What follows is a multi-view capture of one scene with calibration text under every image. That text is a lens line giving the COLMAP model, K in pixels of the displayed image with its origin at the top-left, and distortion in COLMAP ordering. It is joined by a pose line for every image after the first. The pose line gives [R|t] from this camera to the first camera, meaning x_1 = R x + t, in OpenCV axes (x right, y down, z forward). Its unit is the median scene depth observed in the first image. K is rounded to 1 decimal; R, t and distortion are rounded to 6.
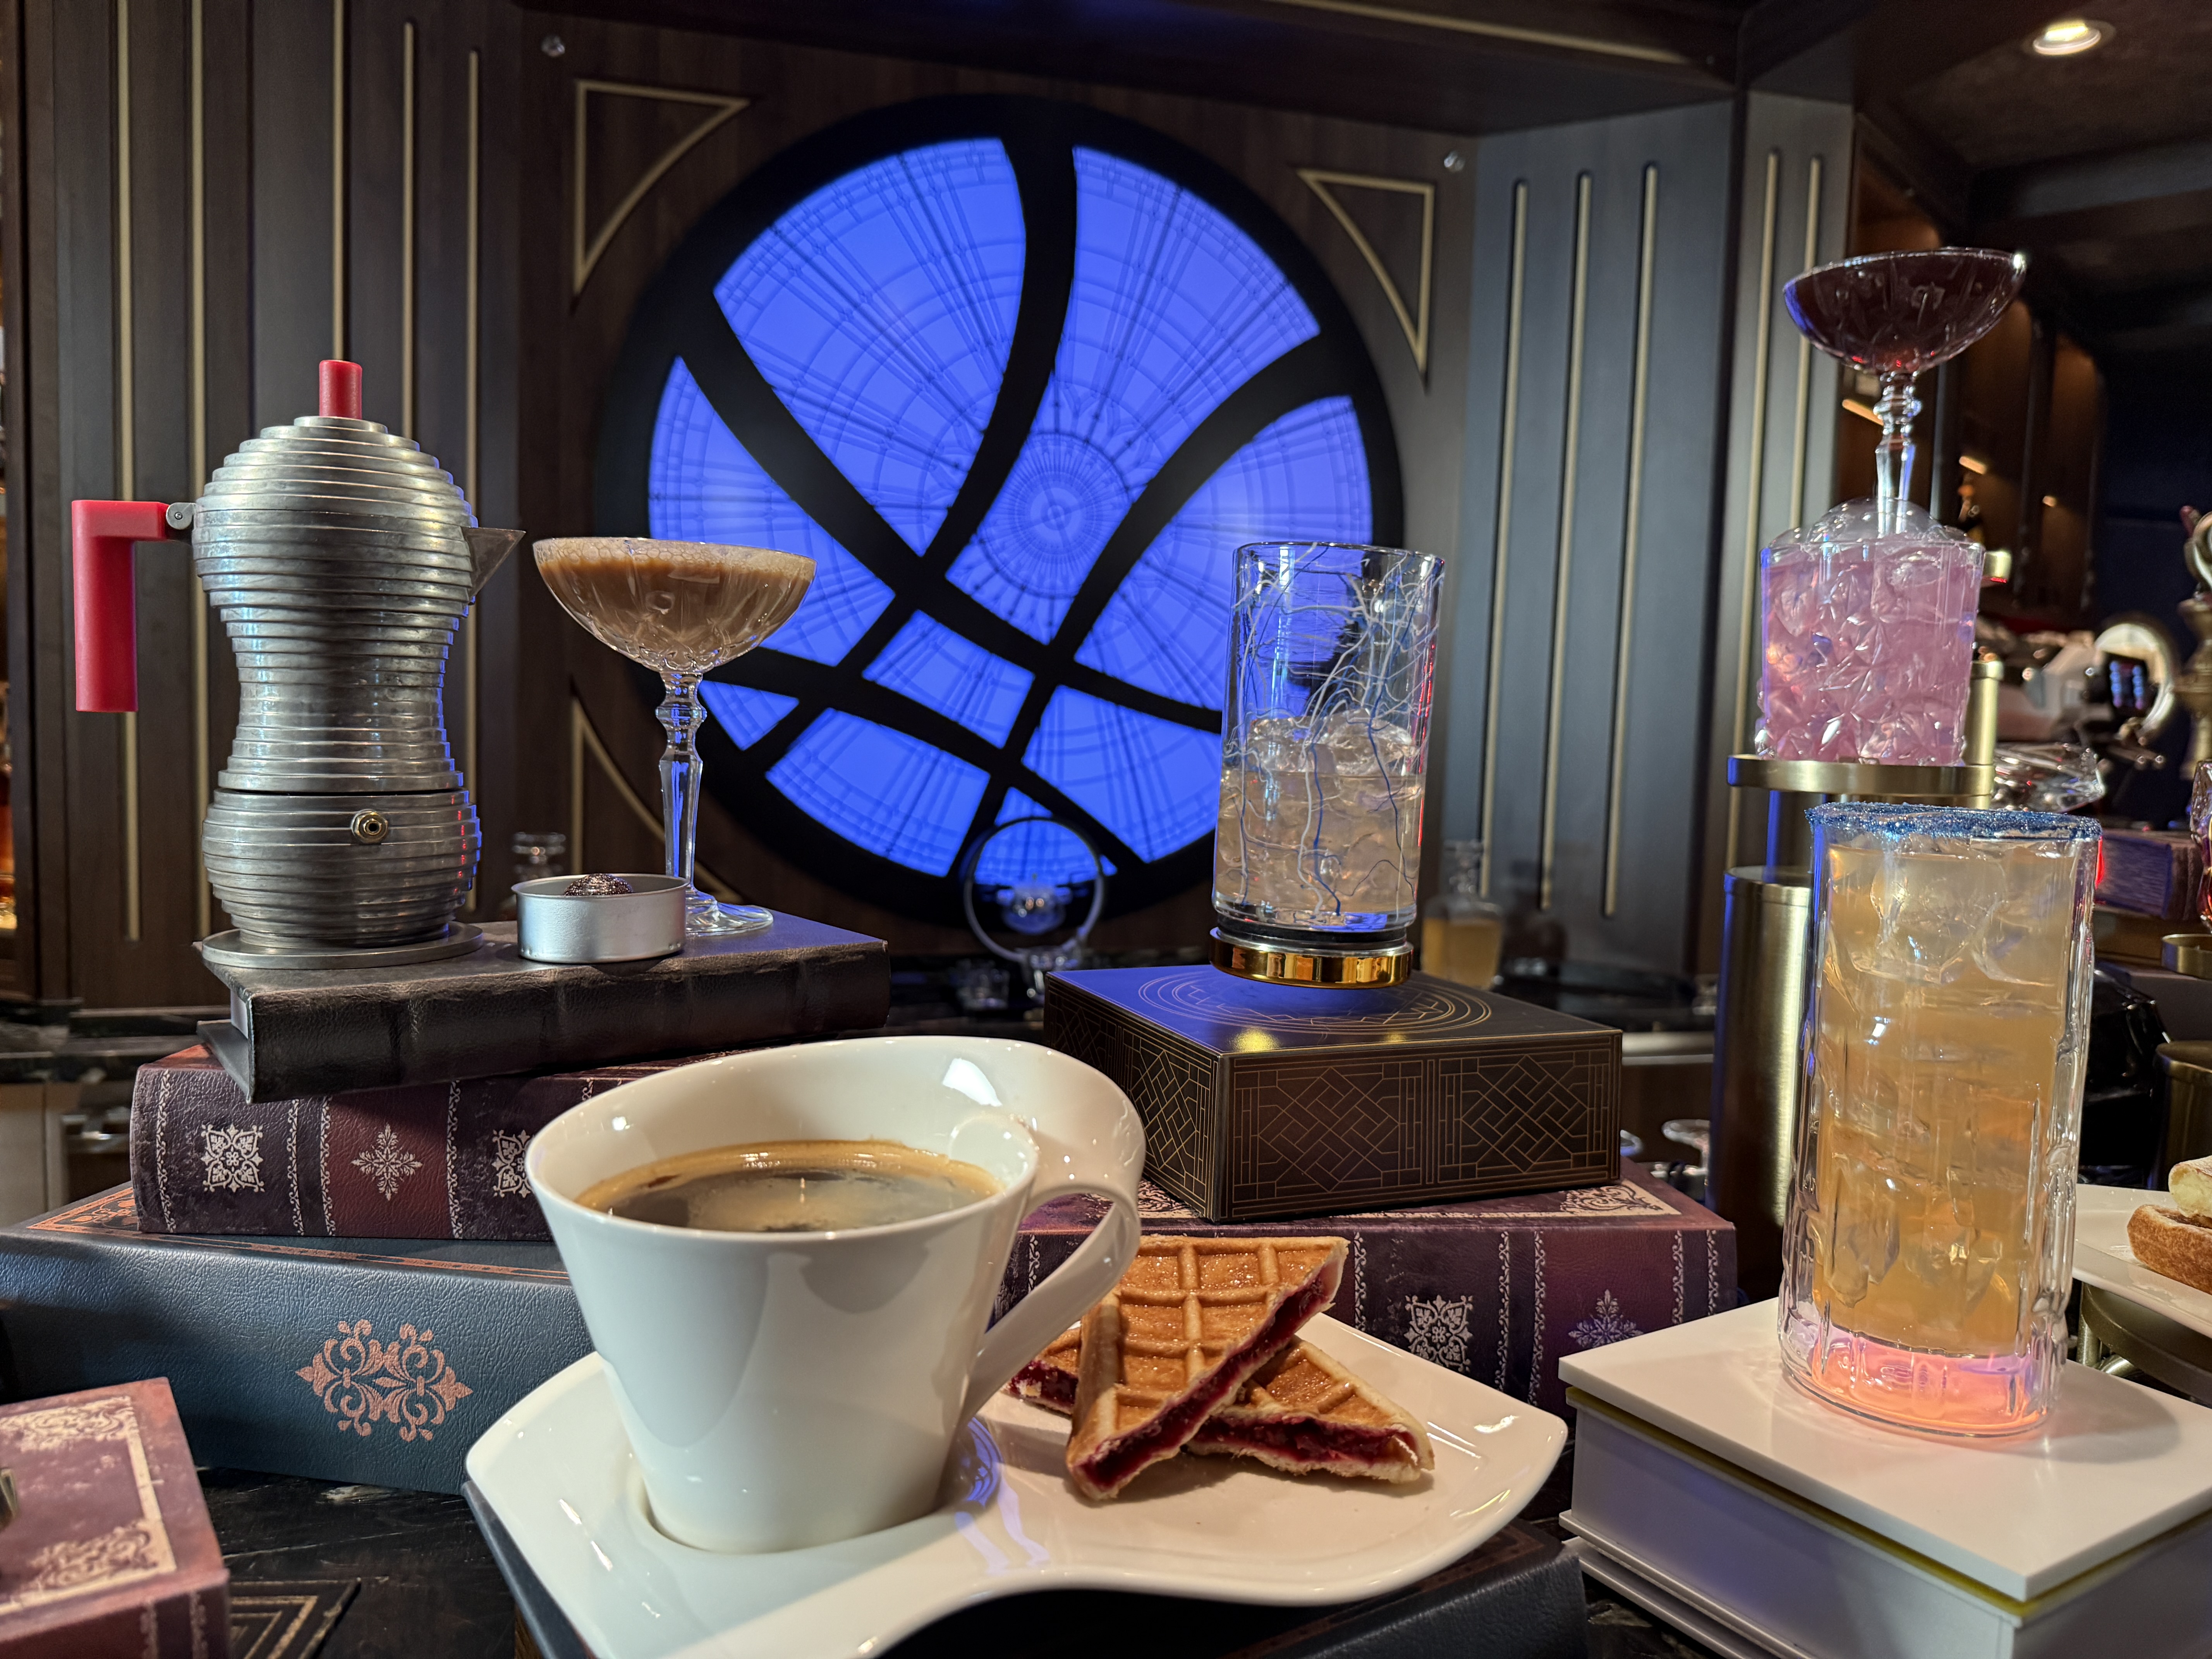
lens RADIAL K [[1572.5, 0, 1117.7], [0, 1572.5, 852.5], [0, 0, 1]] dist [0.062570, -0.095637]
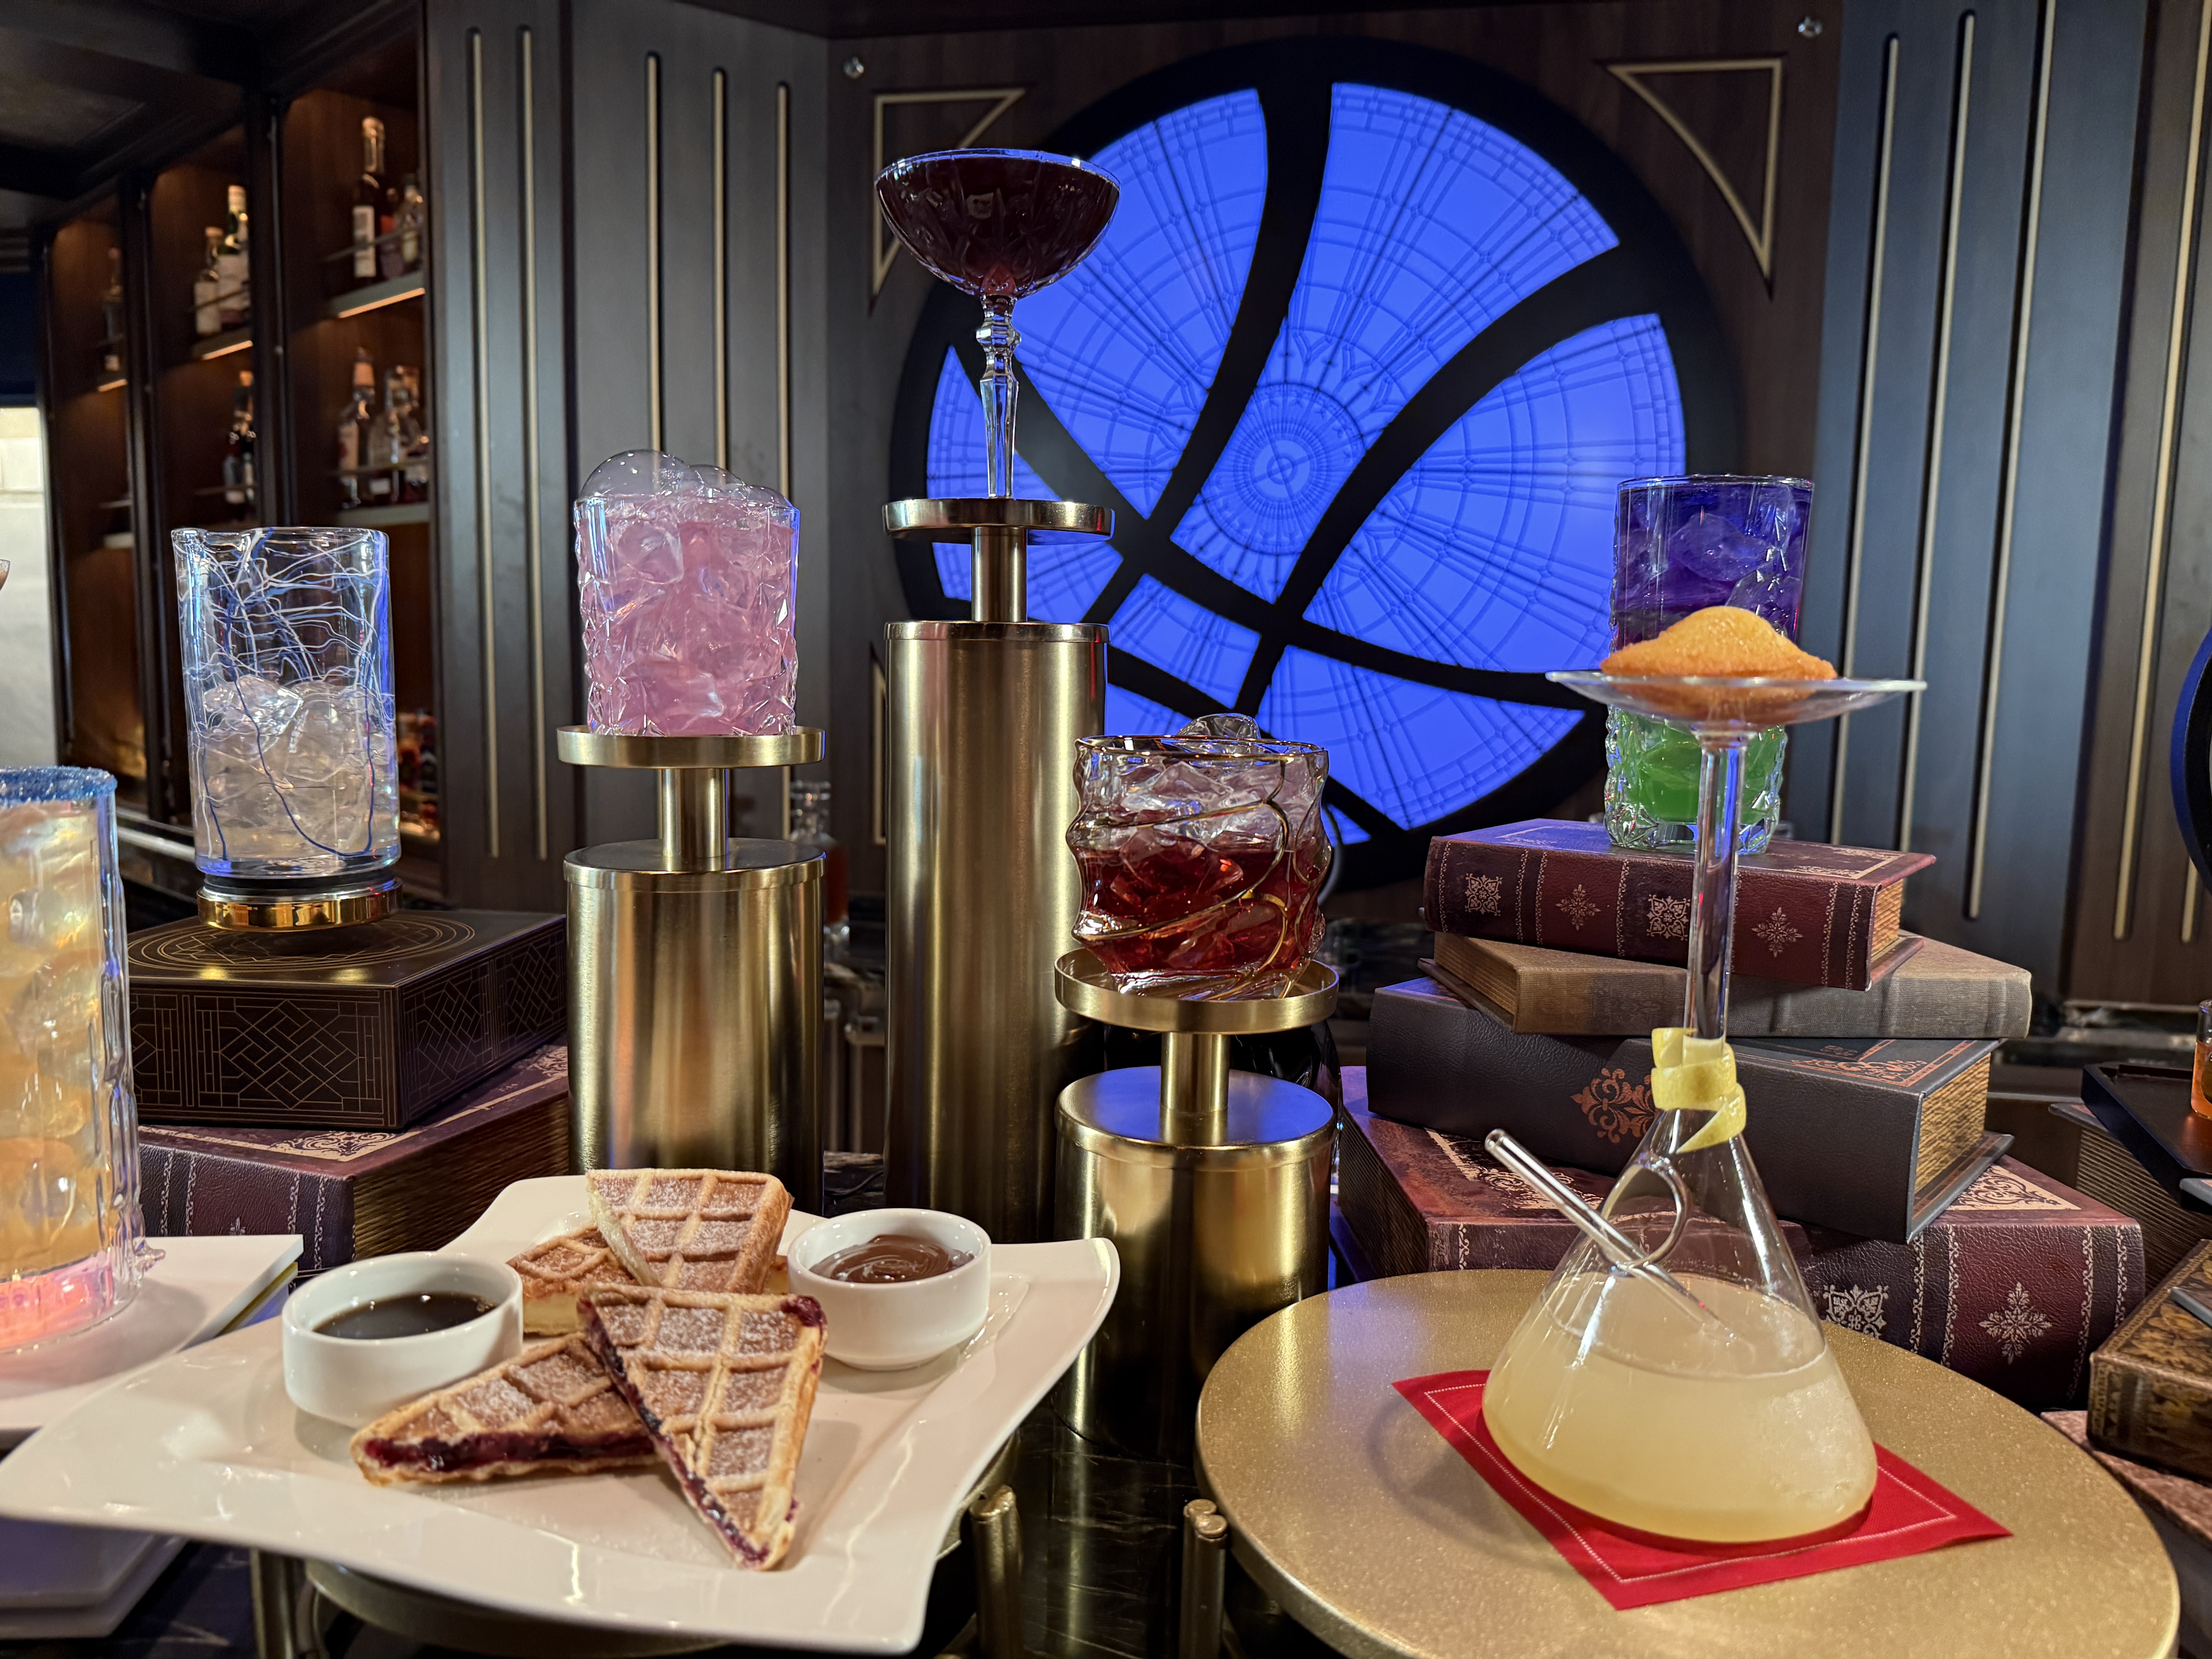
lens RADIAL K [[1572.5, 0, 1098.9], [0, 1572.5, 849.9], [0, 0, 1]] dist [0.062570, -0.095637]
pose [[0.900799, 0.043376, -0.432065, 0.284155], [-0.033598, 0.998978, 0.030241, -0.004791], [0.432935, -0.012725, 0.901335, 0.066686]]
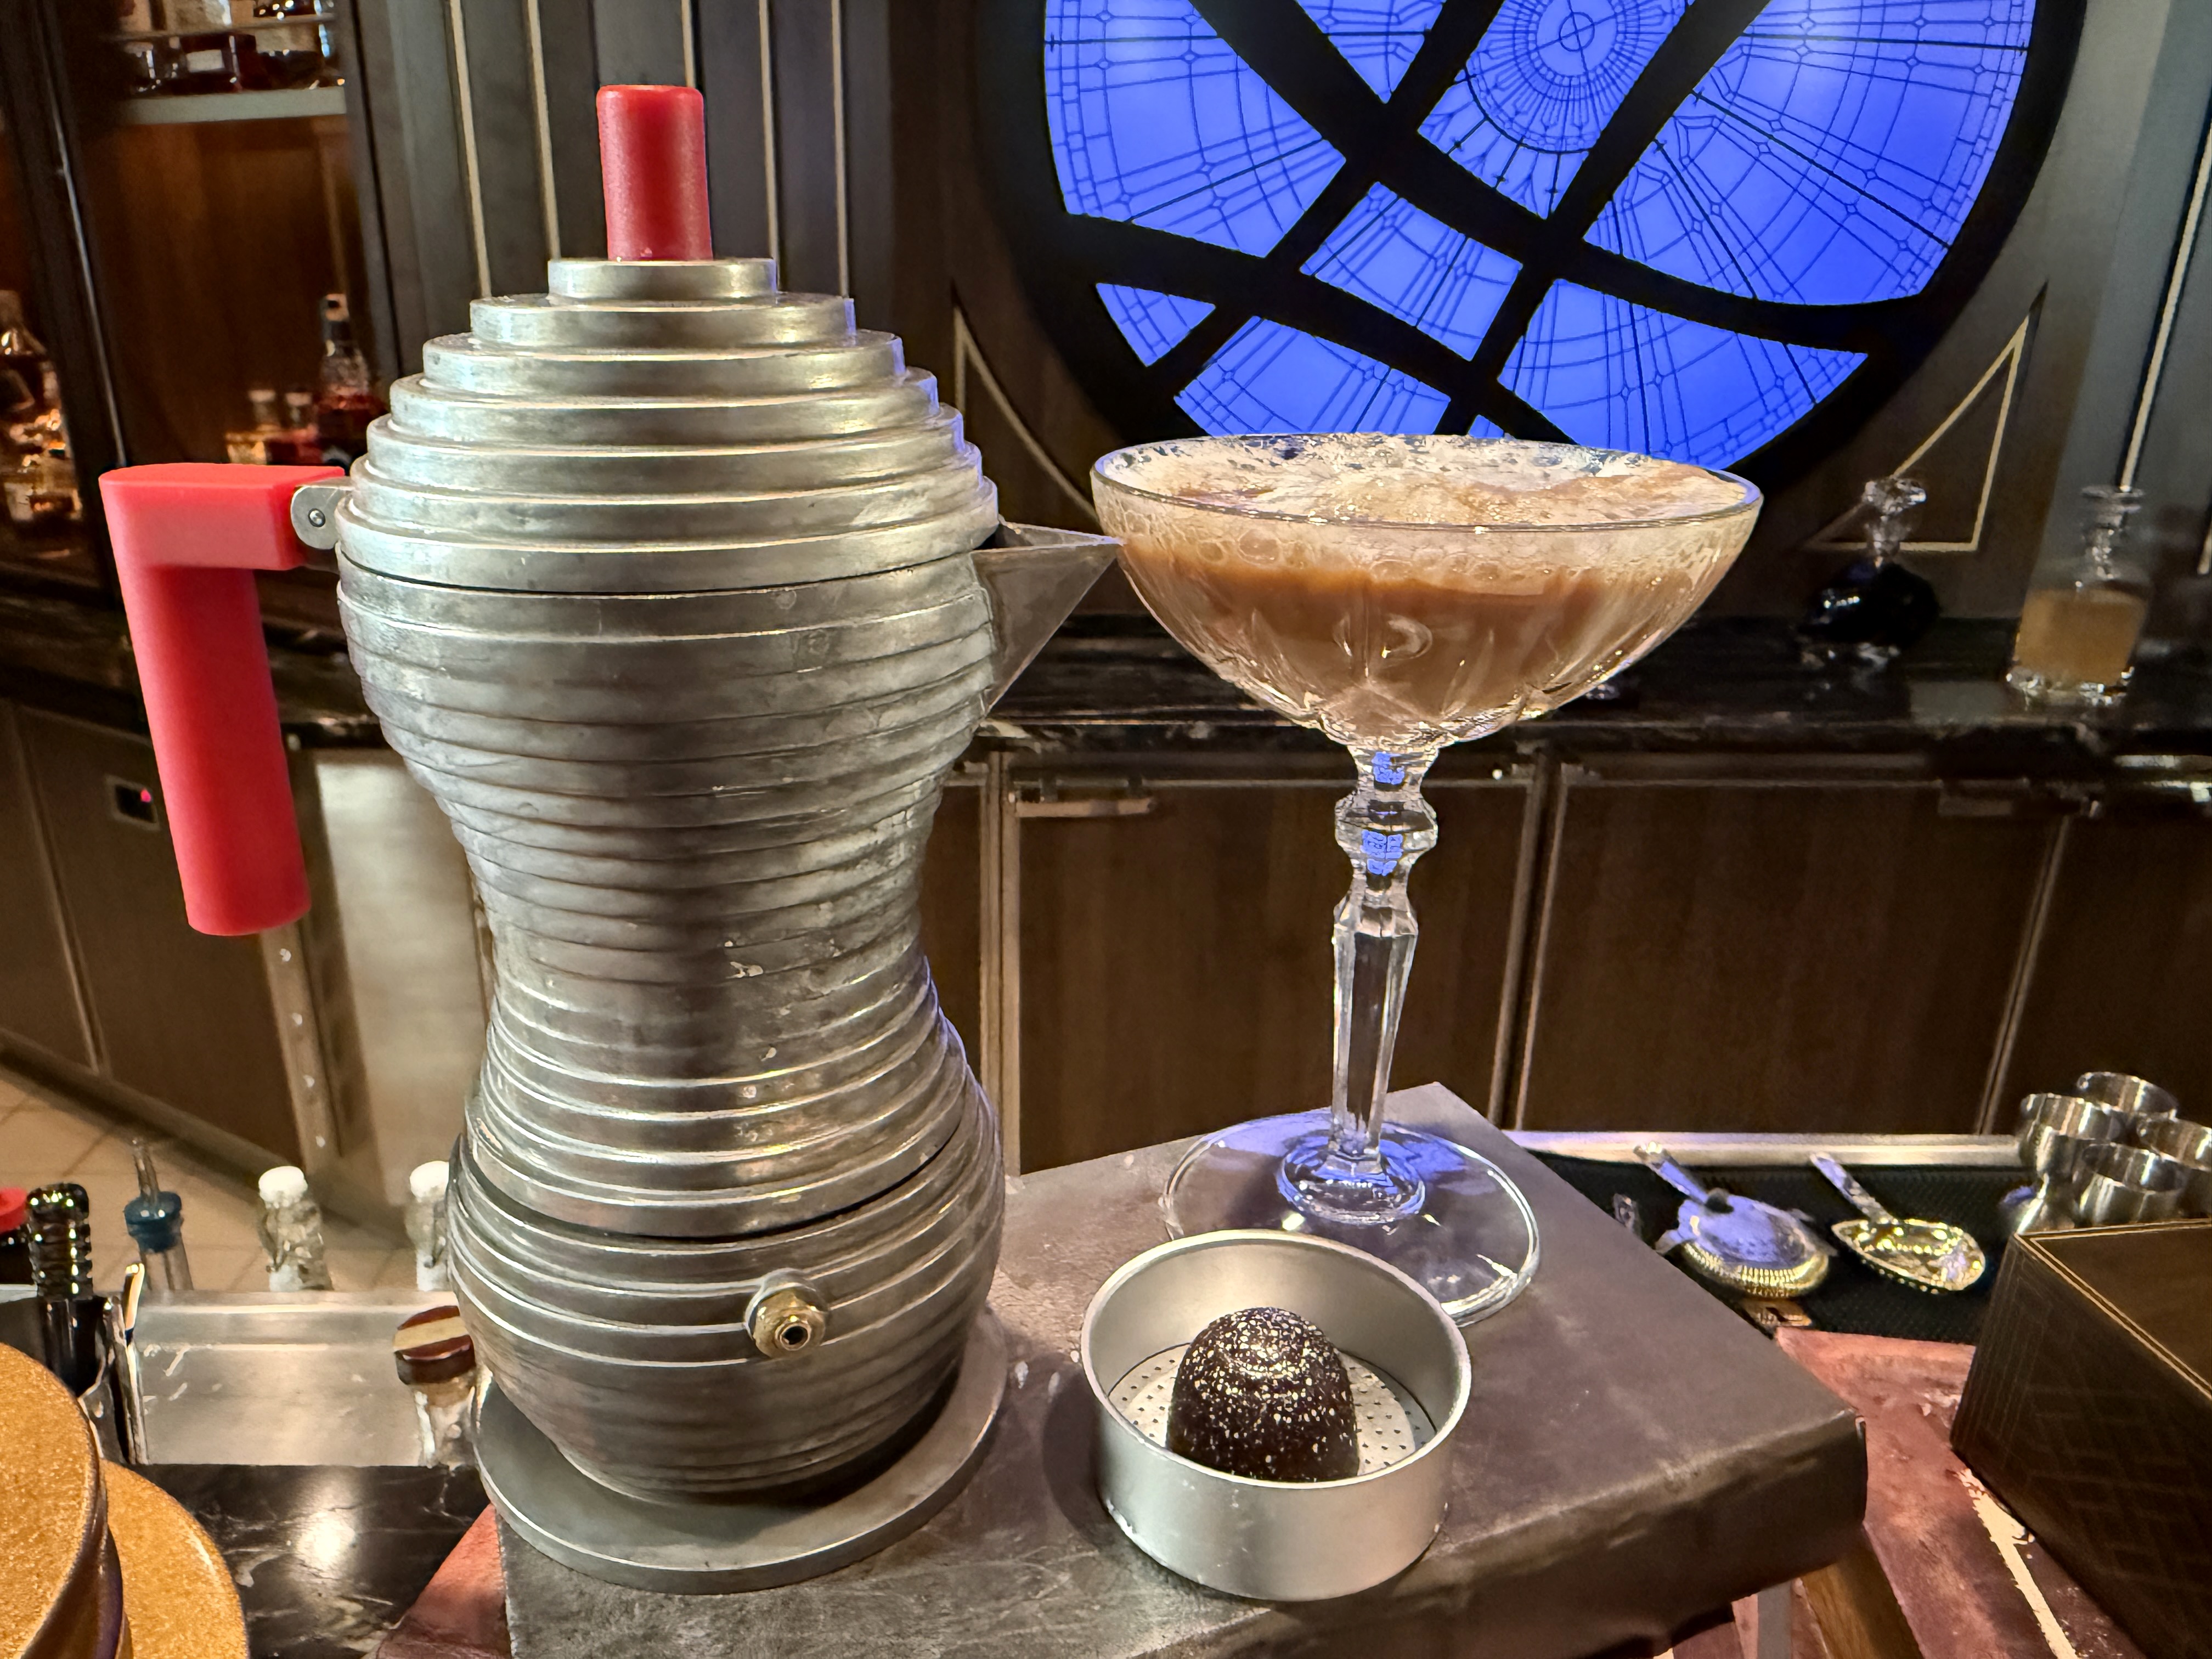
lens RADIAL K [[1588.5, 0, 1016.9], [0, 1588.5, 840.6], [0, 0, 1]] dist [-0.012392, 0.006326]
pose [[0.963277, 0.070149, -0.259185, -0.070468], [0.004285, 0.961132, 0.276057, -0.056544], [0.268476, -0.267030, 0.925535, 0.149359]]
